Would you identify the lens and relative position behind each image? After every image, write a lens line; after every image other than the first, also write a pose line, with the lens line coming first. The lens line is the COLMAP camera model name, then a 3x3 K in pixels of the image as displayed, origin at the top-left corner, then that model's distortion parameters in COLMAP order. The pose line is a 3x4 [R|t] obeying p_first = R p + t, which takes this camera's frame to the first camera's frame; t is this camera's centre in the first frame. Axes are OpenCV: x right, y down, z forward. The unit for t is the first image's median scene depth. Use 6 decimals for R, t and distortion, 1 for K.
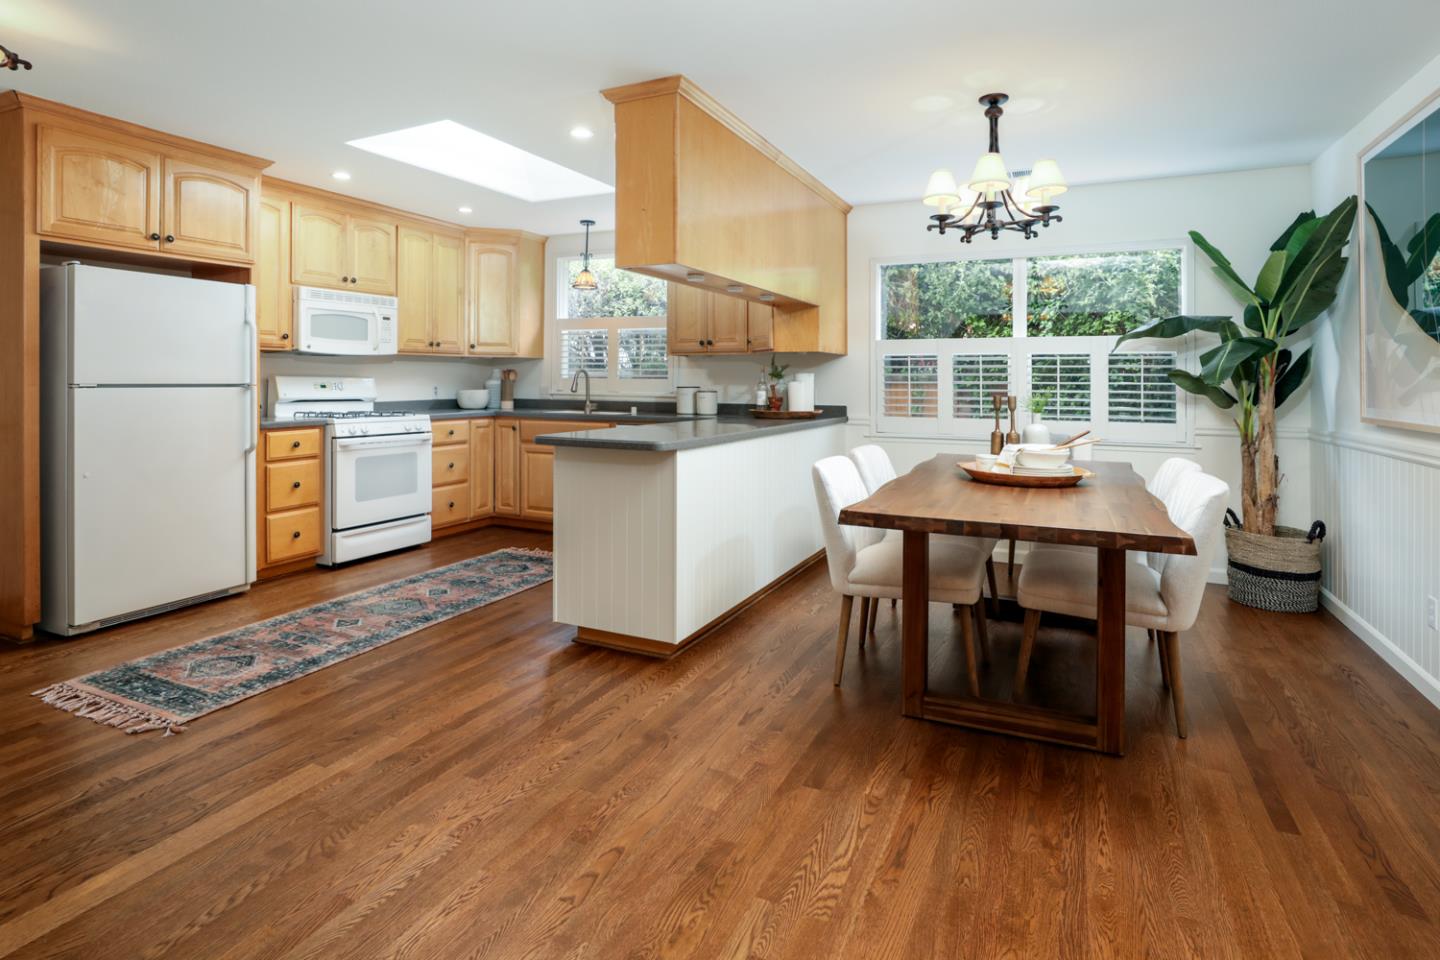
lens RADIAL K [[754.3, 0, 678.9], [0, 754.3, 492.4], [0, 0, 1]] dist [-0.032014, 0.013160]
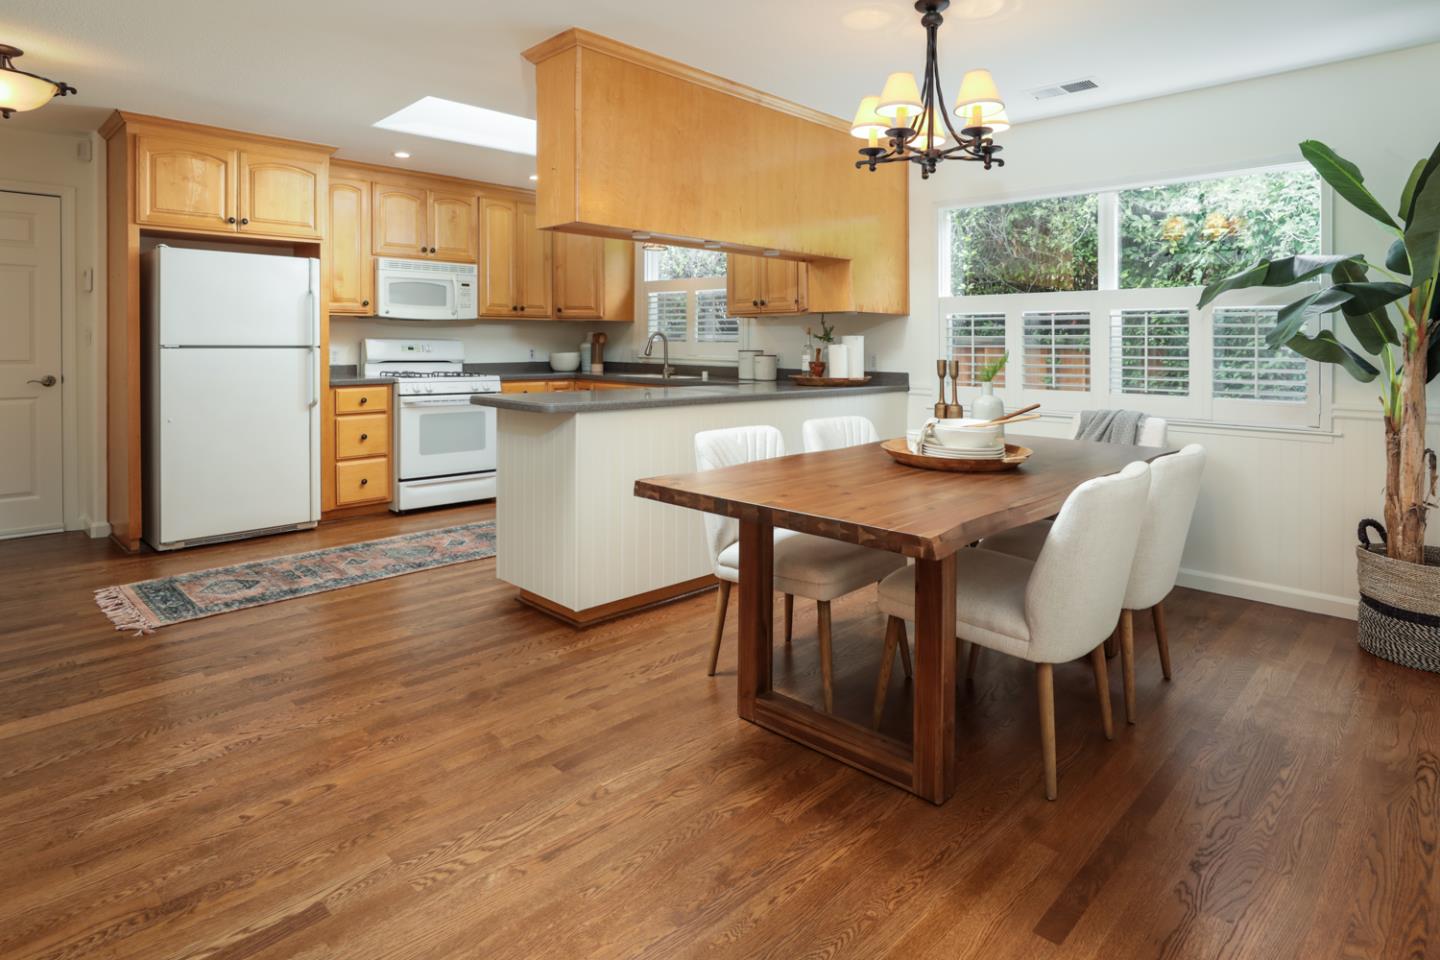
lens RADIAL K [[794.3, 0, 720.3], [0, 794.3, 470.7], [0, 0, 1]] dist [-0.030212, 0.014213]
pose [[0.941925, 0.053955, -0.331462, 0.392161], [-0.051281, 0.998543, 0.016813, -0.006722], [0.331886, 0.001161, 0.943319, 0.069662]]
